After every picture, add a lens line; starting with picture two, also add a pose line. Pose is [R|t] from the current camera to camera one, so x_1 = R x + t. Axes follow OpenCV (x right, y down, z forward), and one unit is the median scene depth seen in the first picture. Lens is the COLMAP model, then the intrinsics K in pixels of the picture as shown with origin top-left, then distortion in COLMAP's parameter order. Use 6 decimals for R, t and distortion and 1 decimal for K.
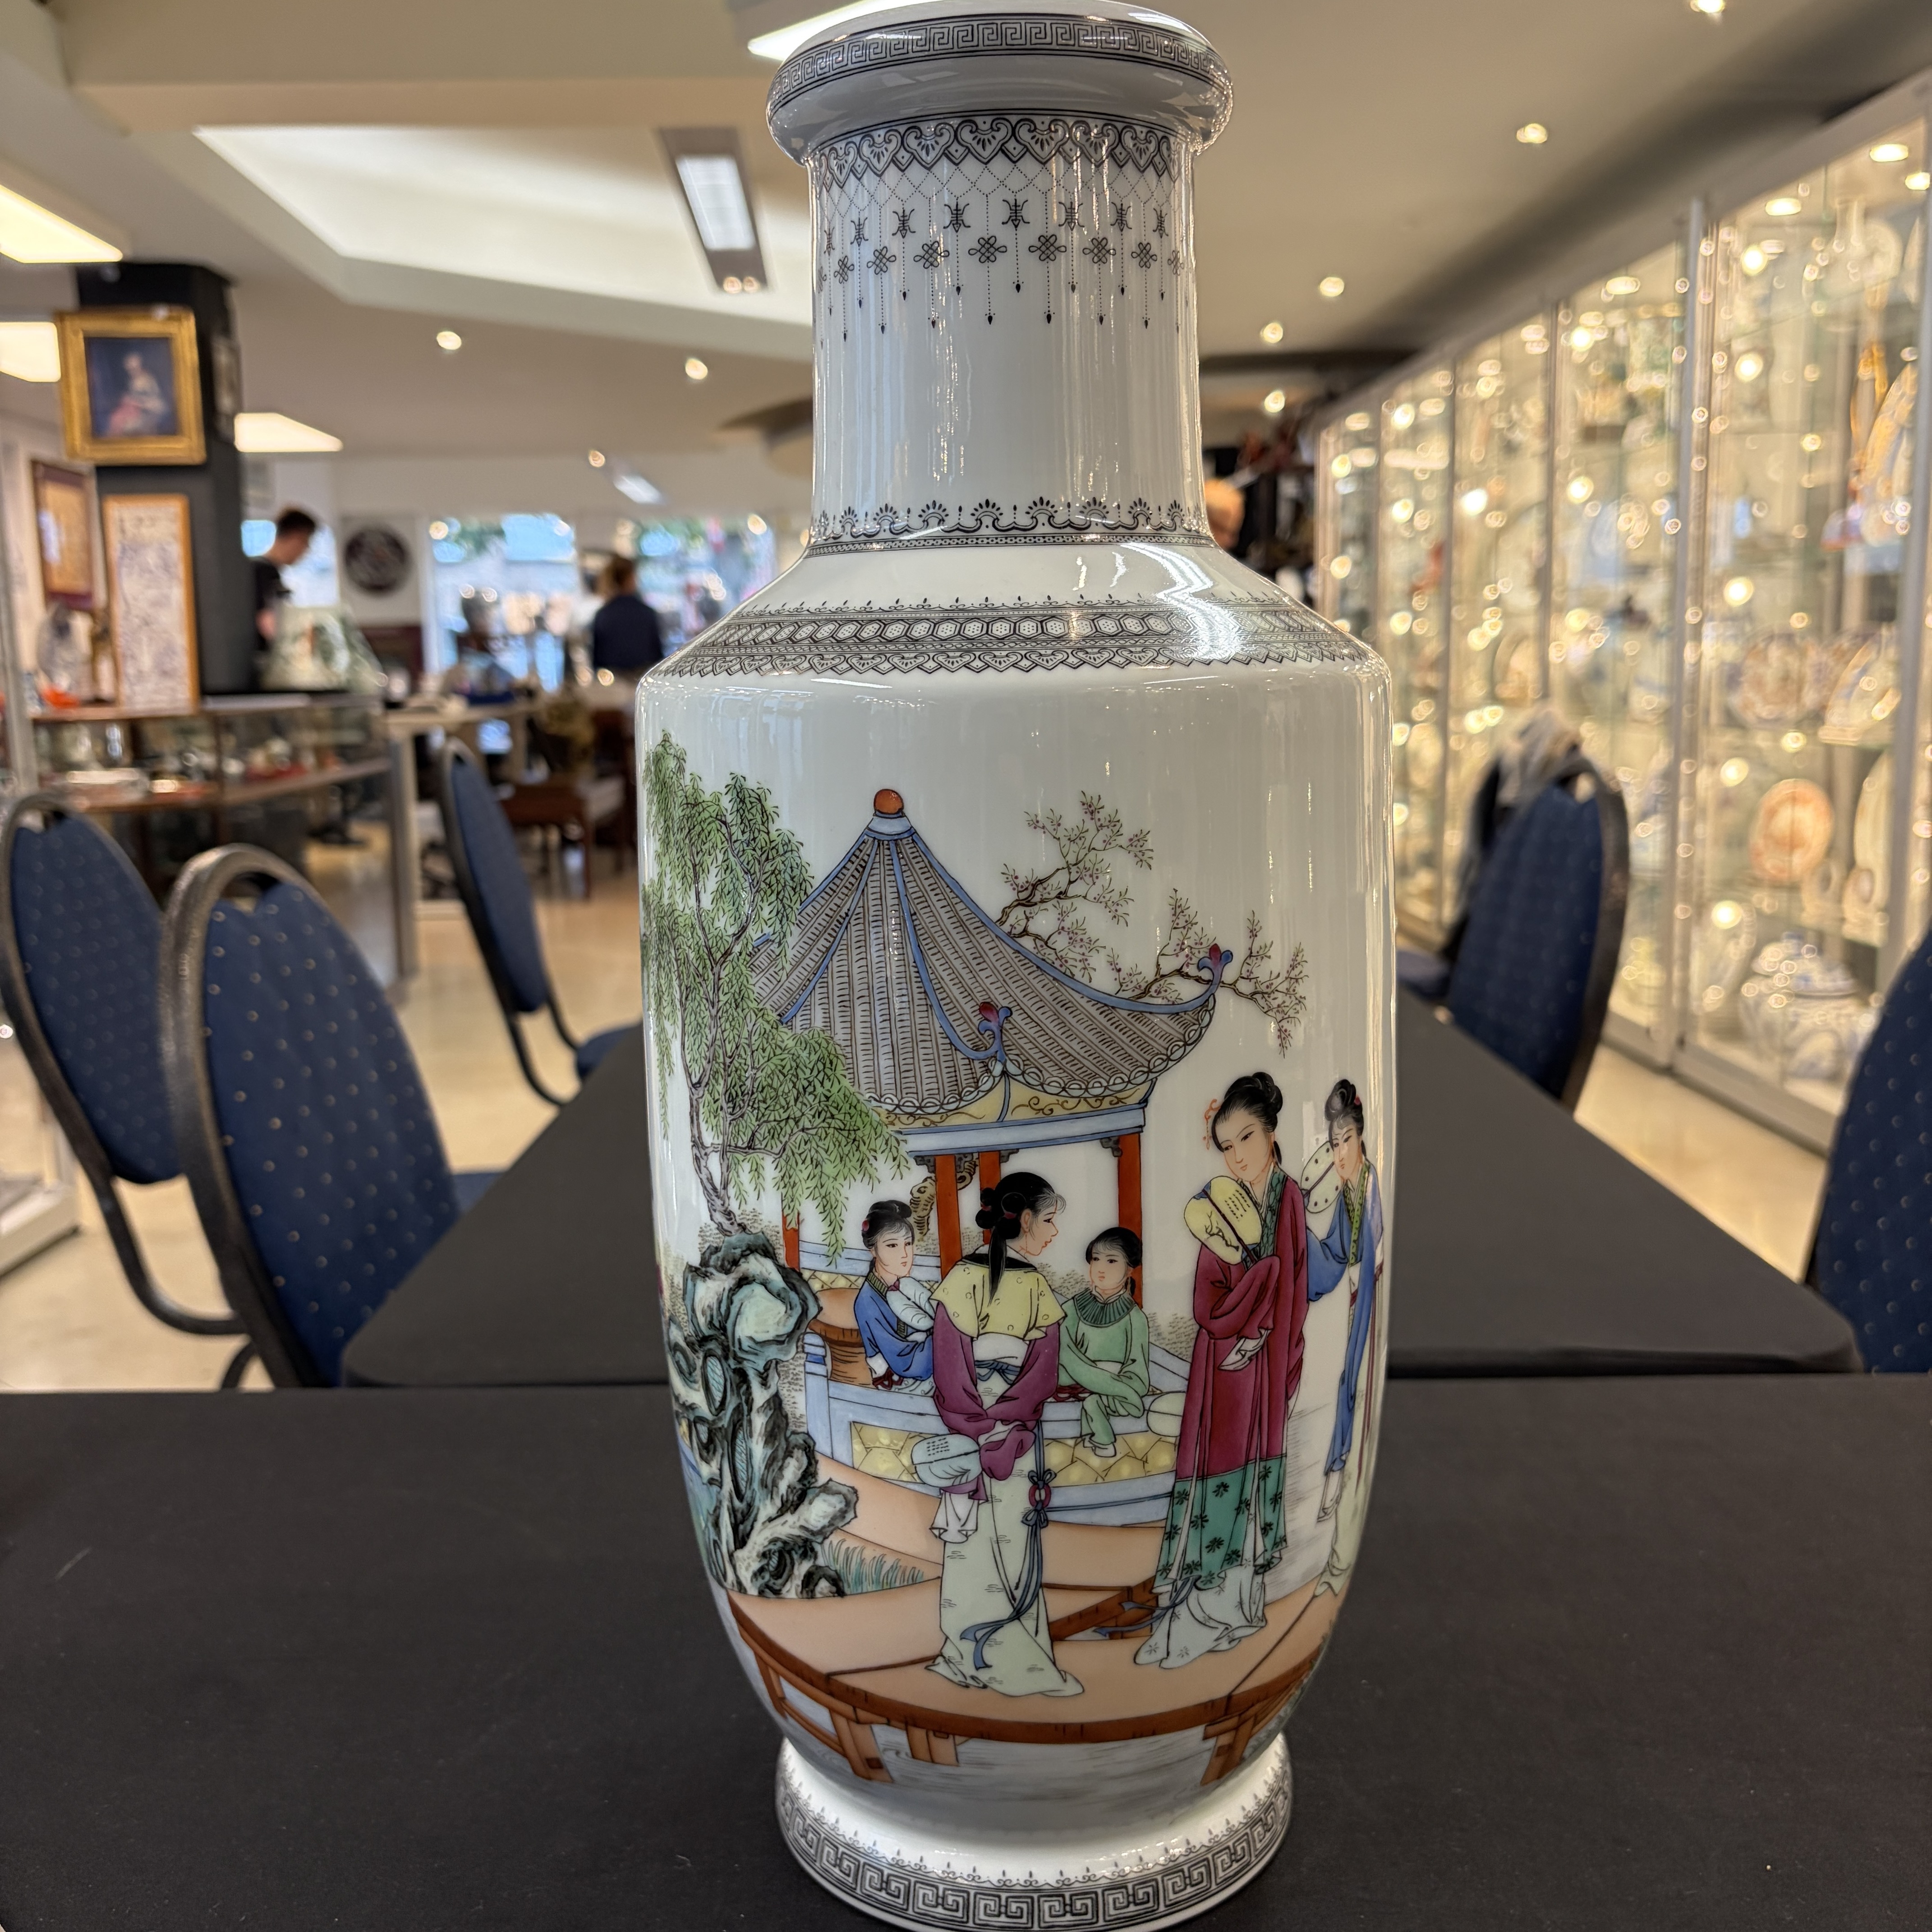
lens RADIAL K [[1980.6, 0, 962.5], [0, 1980.6, 974.5], [0, 0, 1]] dist [0.241076, -1.054570]
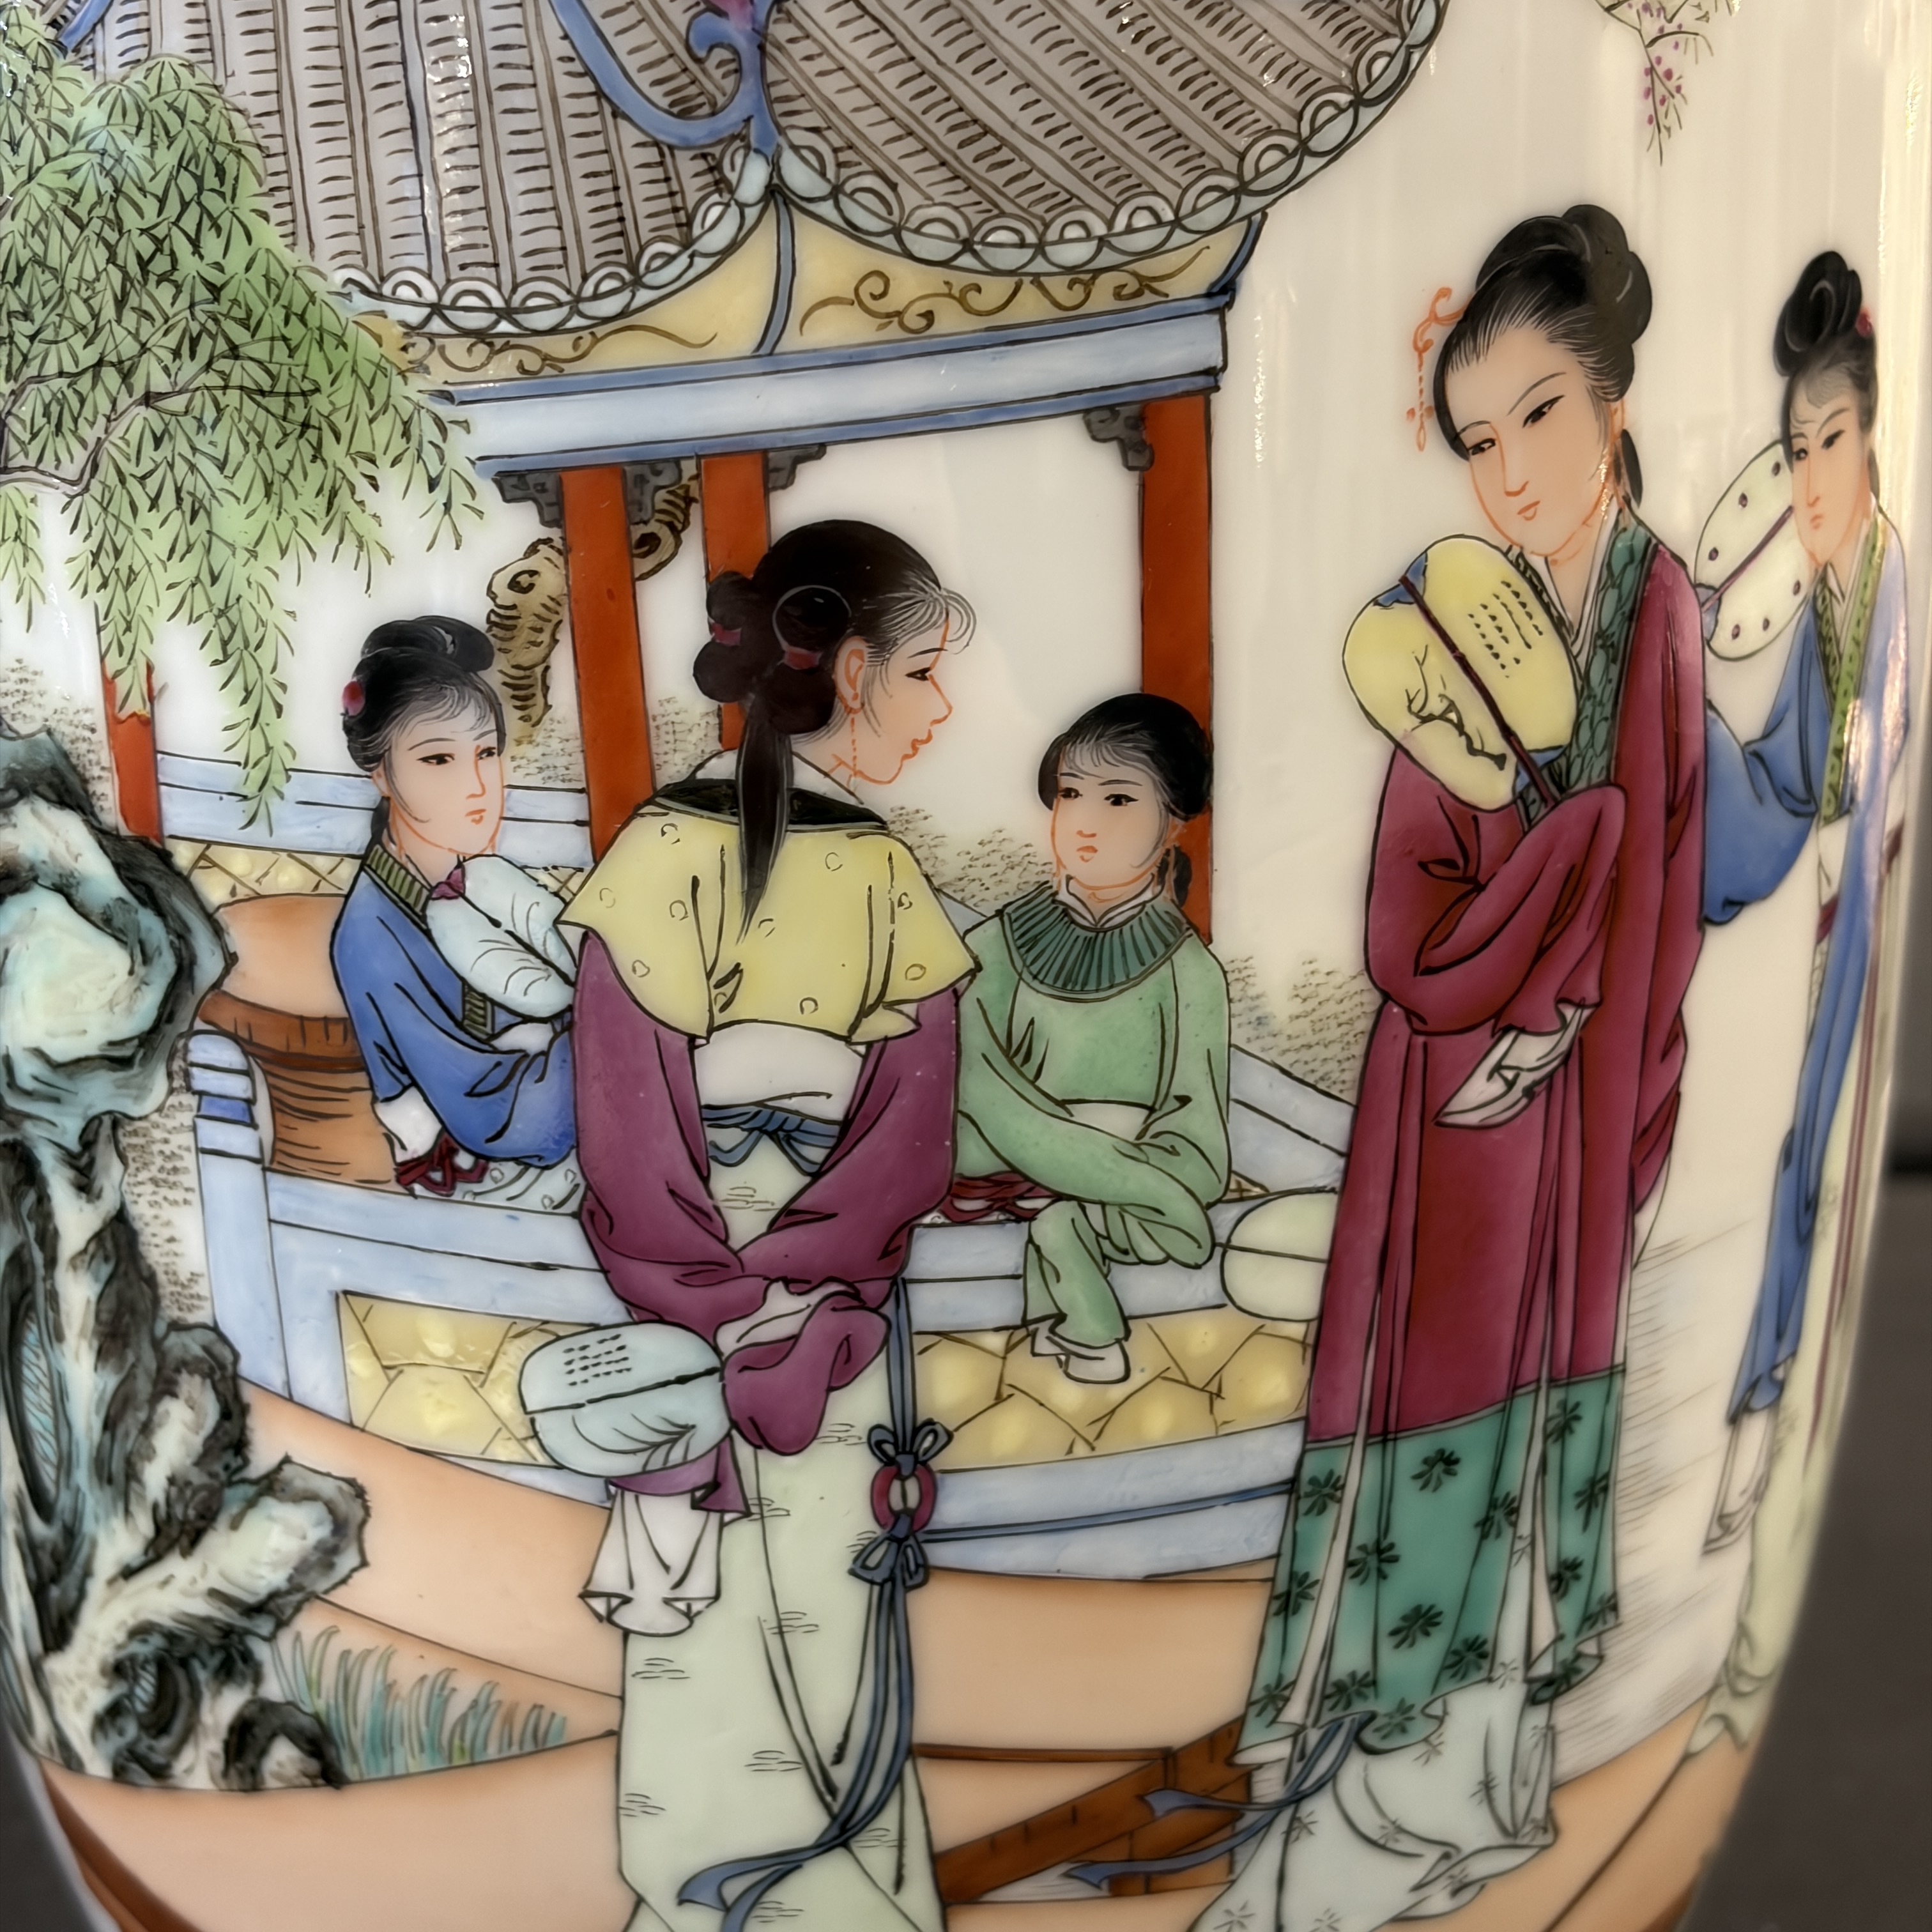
lens RADIAL K [[3942.4, 0, 951.5], [0, 3942.4, 993.4], [0, 0, 1]] dist [0.280734, -1.408205]
pose [[0.999545, -0.009883, 0.028483, 0.028517], [0.005775, 0.990016, 0.140835, 0.082645], [-0.029591, -0.140606, 0.989623, 0.352662]]
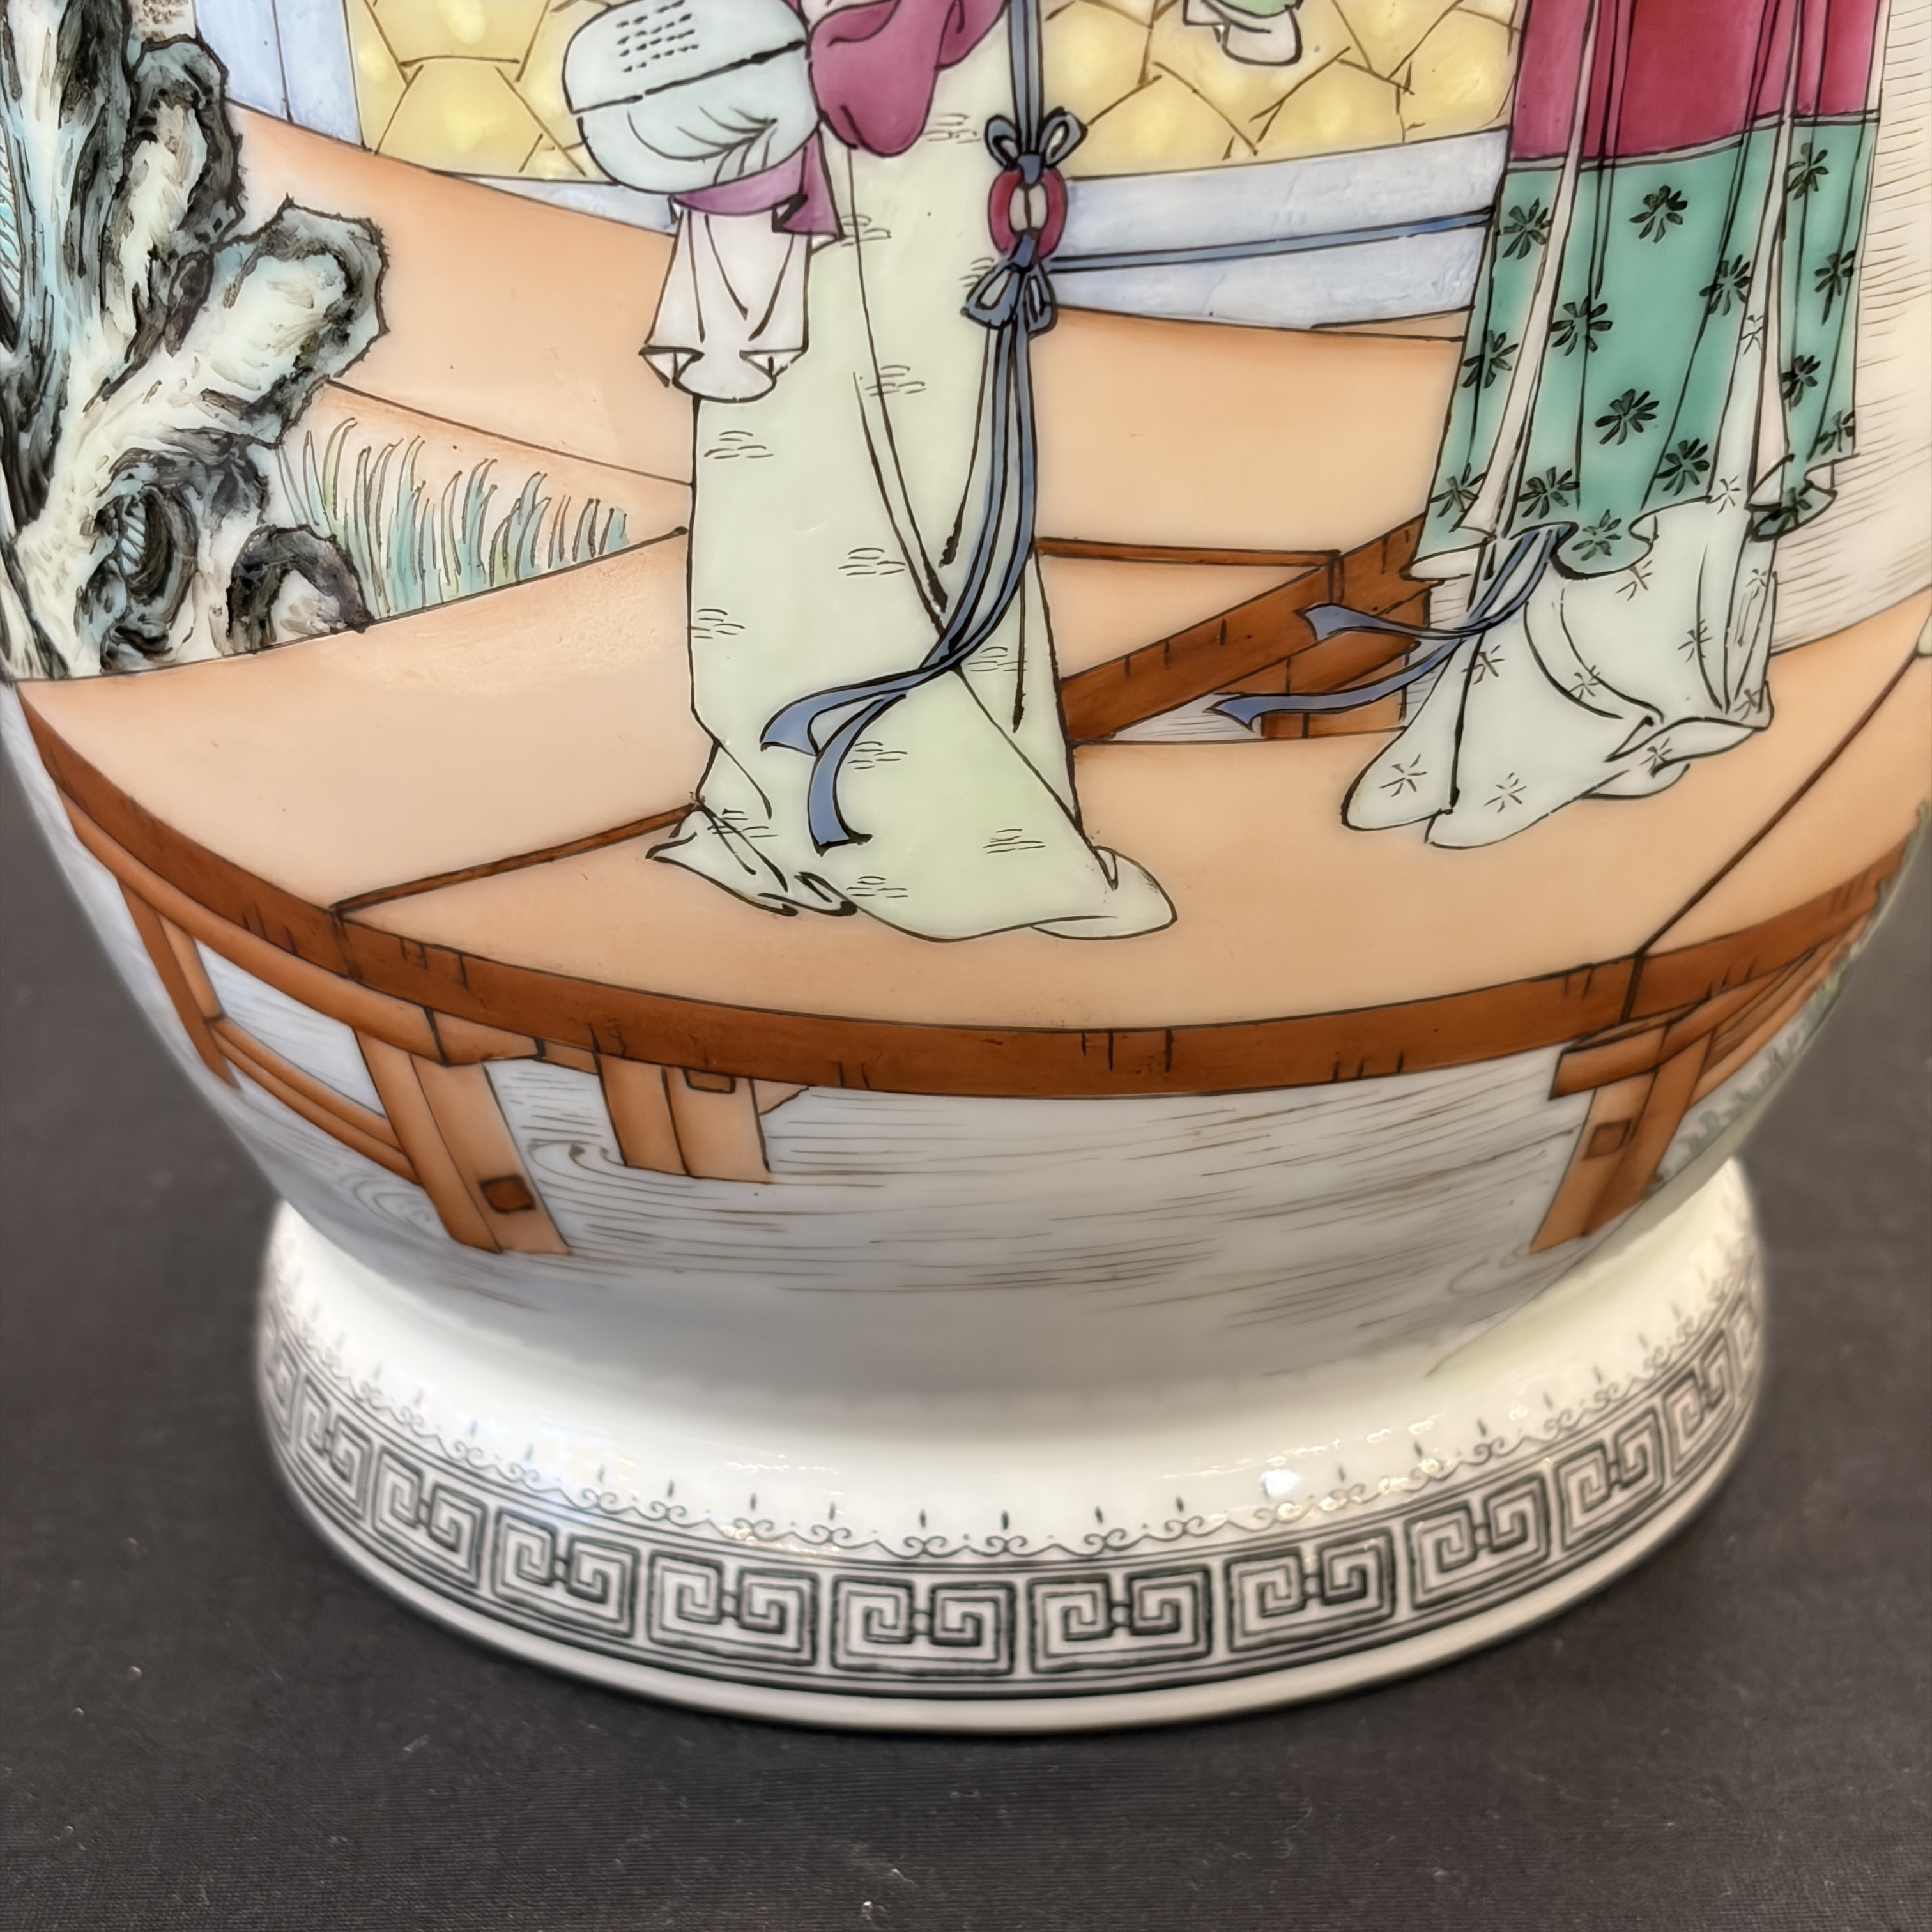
lens RADIAL K [[3998.2, 0, 967.9], [0, 3998.2, 987.2], [0, 0, 1]] dist [0.265665, -1.407629]
pose [[0.999522, -0.017349, 0.025594, 0.013999], [0.010768, 0.971244, 0.237841, 0.230796], [-0.028985, -0.237451, 0.970967, 0.426194]]
